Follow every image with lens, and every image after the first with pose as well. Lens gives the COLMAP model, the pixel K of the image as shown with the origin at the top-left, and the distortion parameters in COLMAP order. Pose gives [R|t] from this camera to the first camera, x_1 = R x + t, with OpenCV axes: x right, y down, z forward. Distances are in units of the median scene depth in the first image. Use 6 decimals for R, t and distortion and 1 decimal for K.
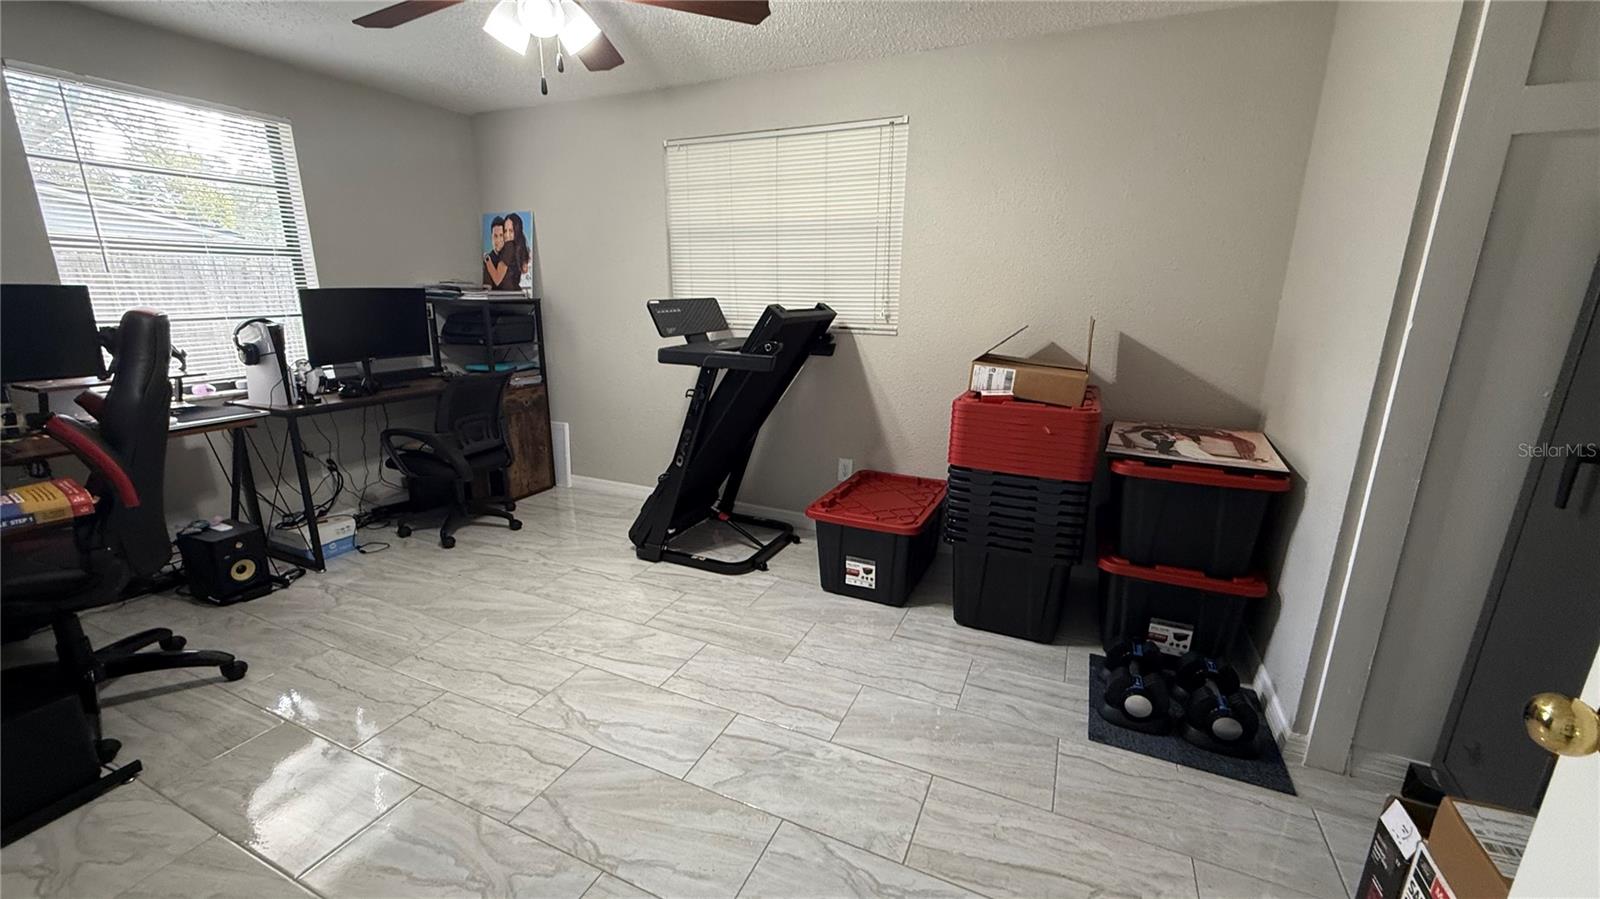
lens RADIAL K [[634.5, 0, 799.9], [0, 634.5, 454.7], [0, 0, 1]] dist [-0.002649, 0.000601]
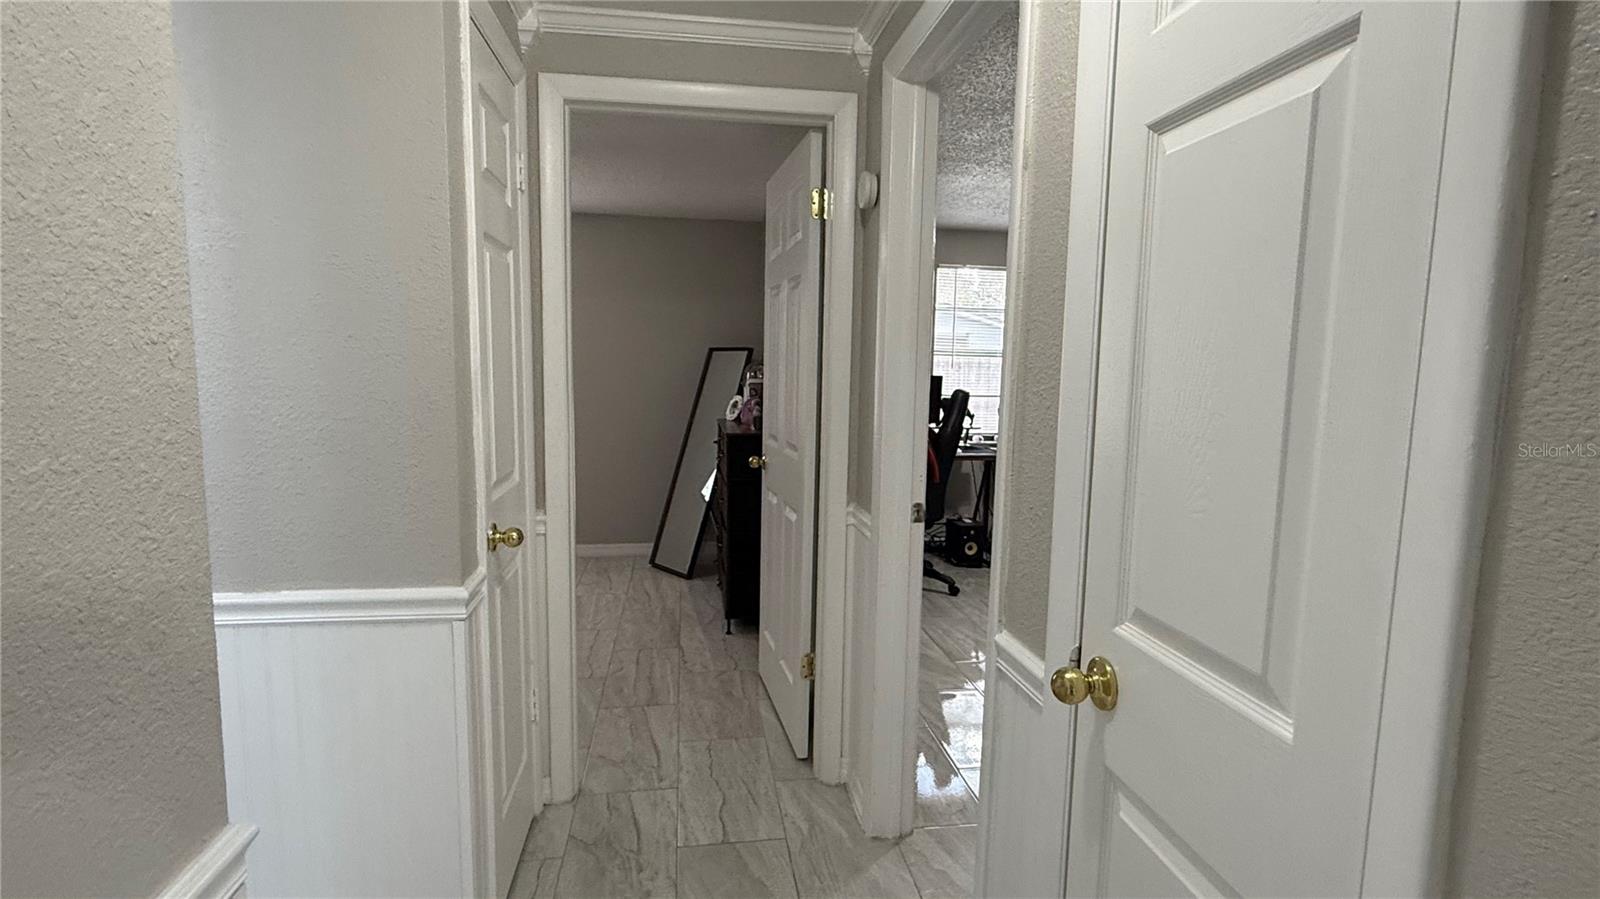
lens RADIAL K [[776.4, 0, 802.1], [0, 776.4, 454.3], [0, 0, 1]] dist [0.000974, 0.000008]
pose [[0.537872, 0.089438, -0.838269, 0.539481], [-0.225564, 0.973370, -0.040880, 0.131205], [0.812290, 0.211071, 0.543722, -0.486415]]
